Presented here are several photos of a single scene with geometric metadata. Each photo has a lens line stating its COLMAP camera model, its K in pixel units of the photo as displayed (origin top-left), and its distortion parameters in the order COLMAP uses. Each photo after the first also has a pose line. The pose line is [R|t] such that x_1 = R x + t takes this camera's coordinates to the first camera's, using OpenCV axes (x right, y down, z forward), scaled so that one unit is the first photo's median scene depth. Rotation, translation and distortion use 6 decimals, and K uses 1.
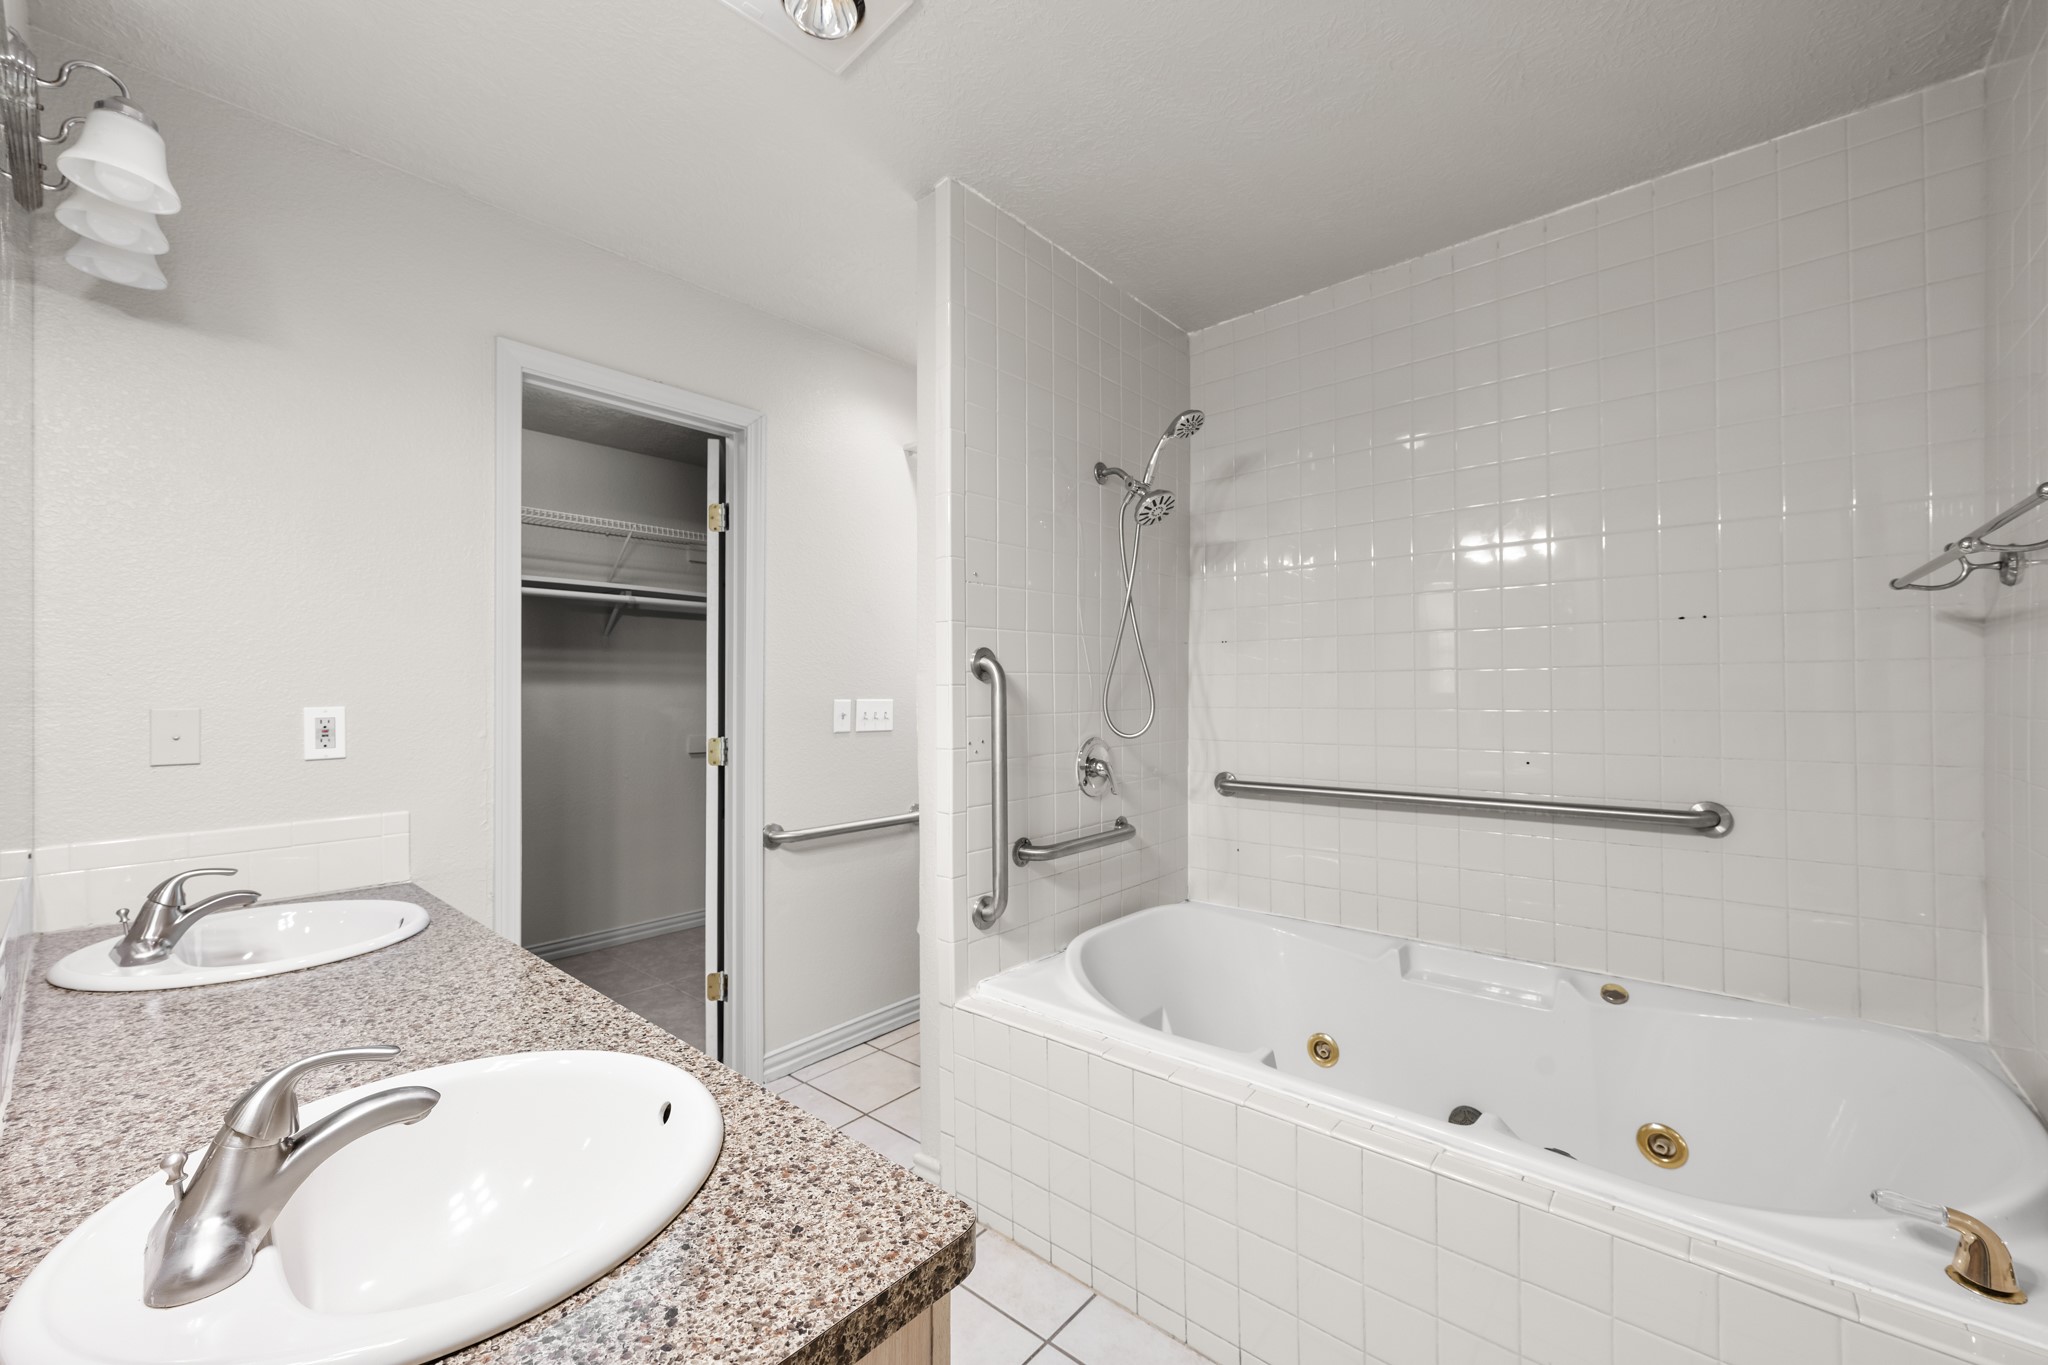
lens RADIAL K [[815.9, 0, 1022.3], [0, 815.9, 685.6], [0, 0, 1]] dist [-0.001309, 0.000169]
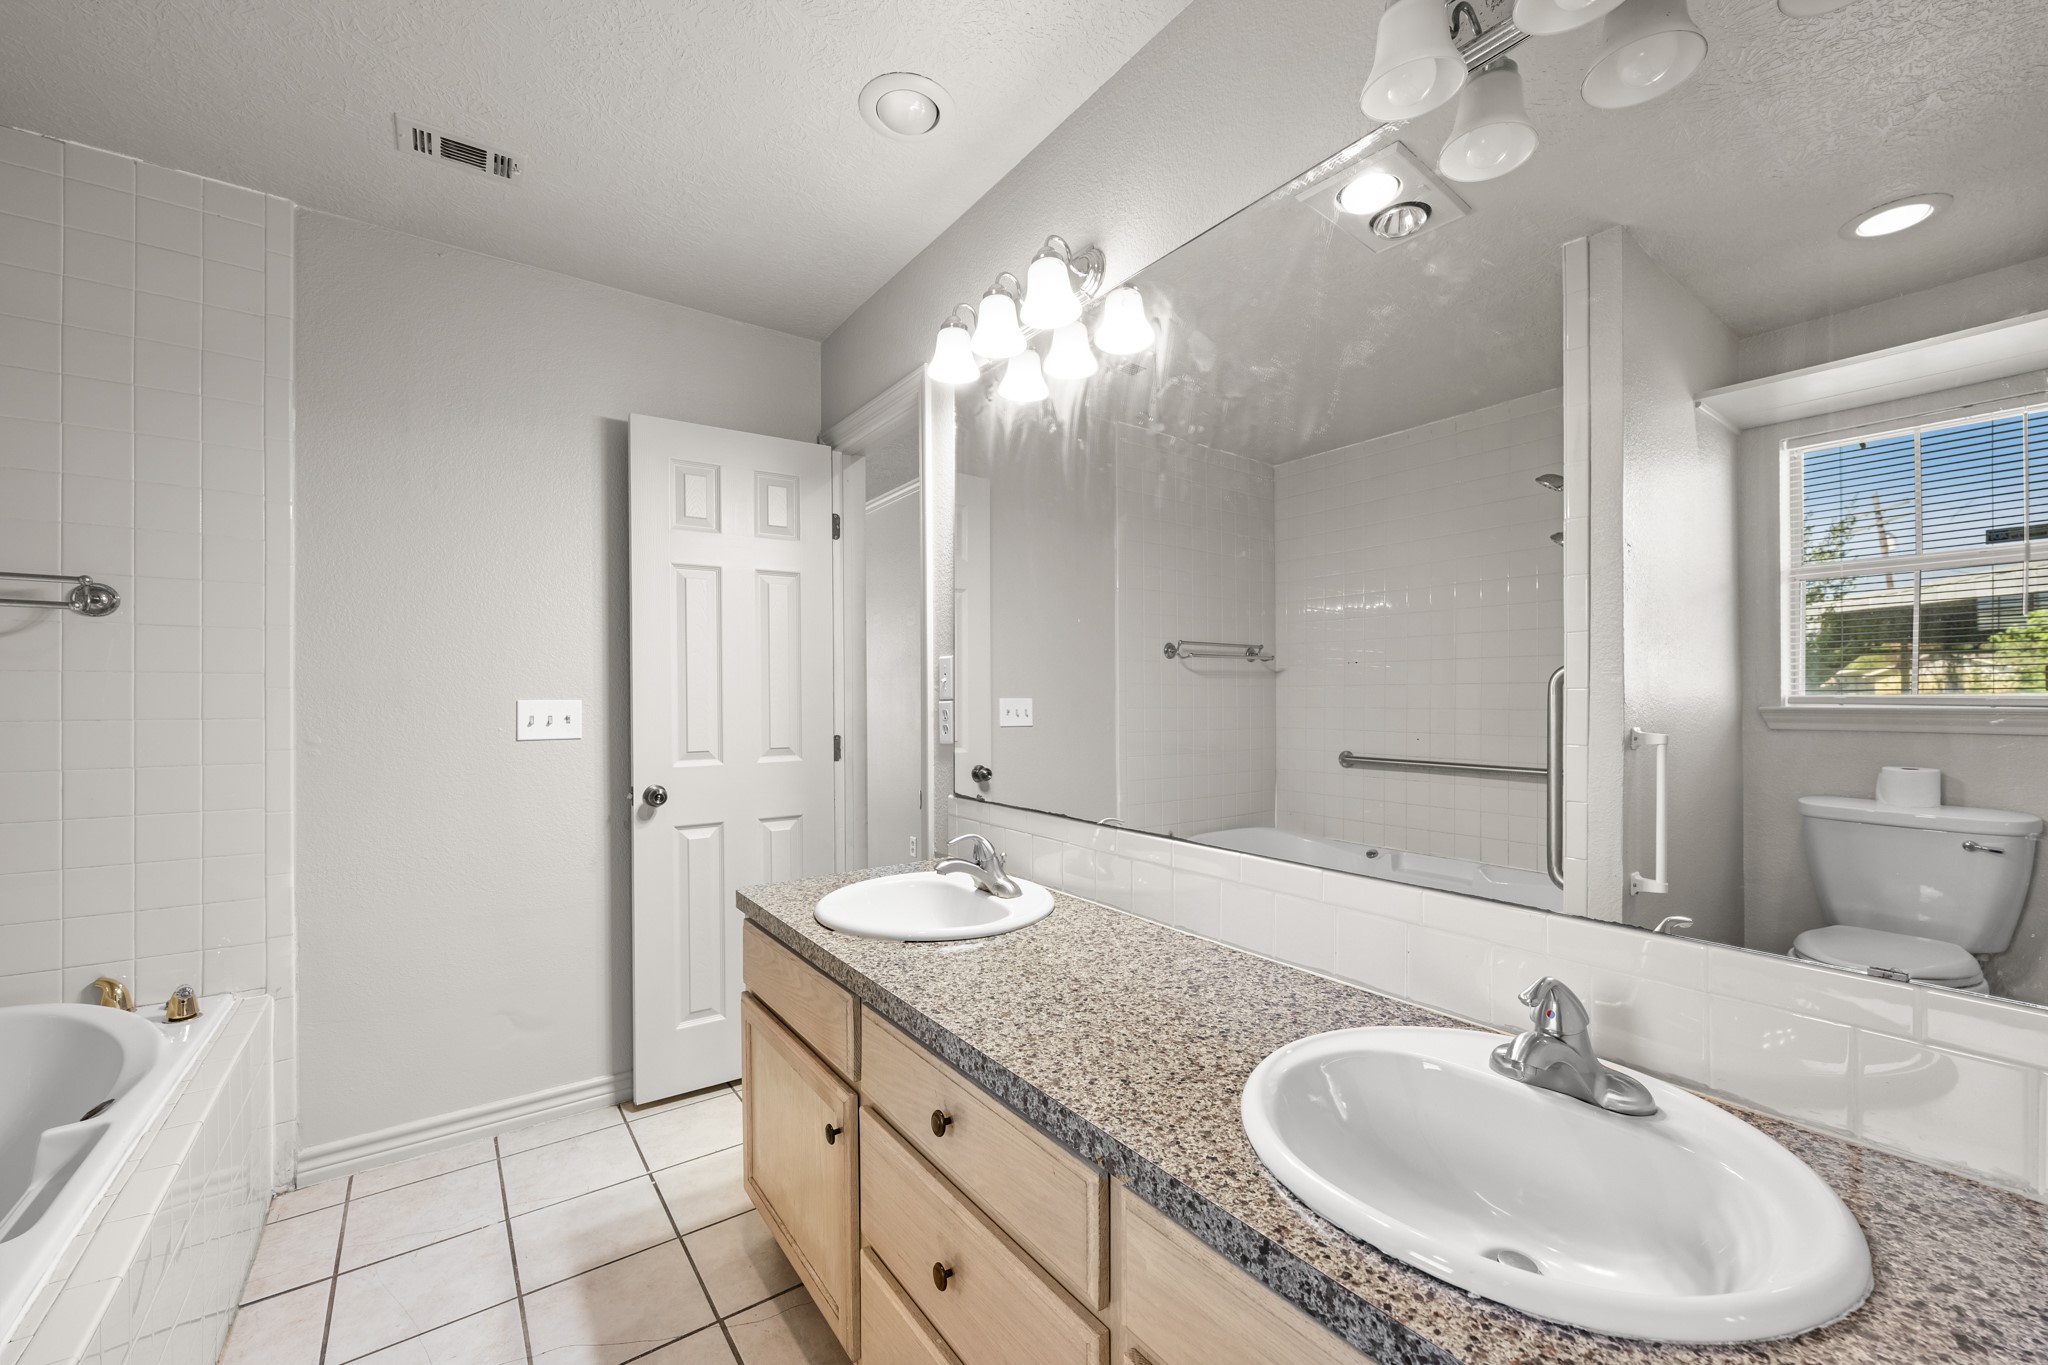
lens RADIAL K [[815.9, 0, 1024.5], [0, 815.9, 690.7], [0, 0, 1]] dist [-0.001309, 0.000169]
pose [[-0.974772, 0.010226, 0.222968, -0.935394], [0.007482, 0.999886, -0.013149, 0.023420], [-0.223077, -0.011149, -0.974737, 2.011812]]
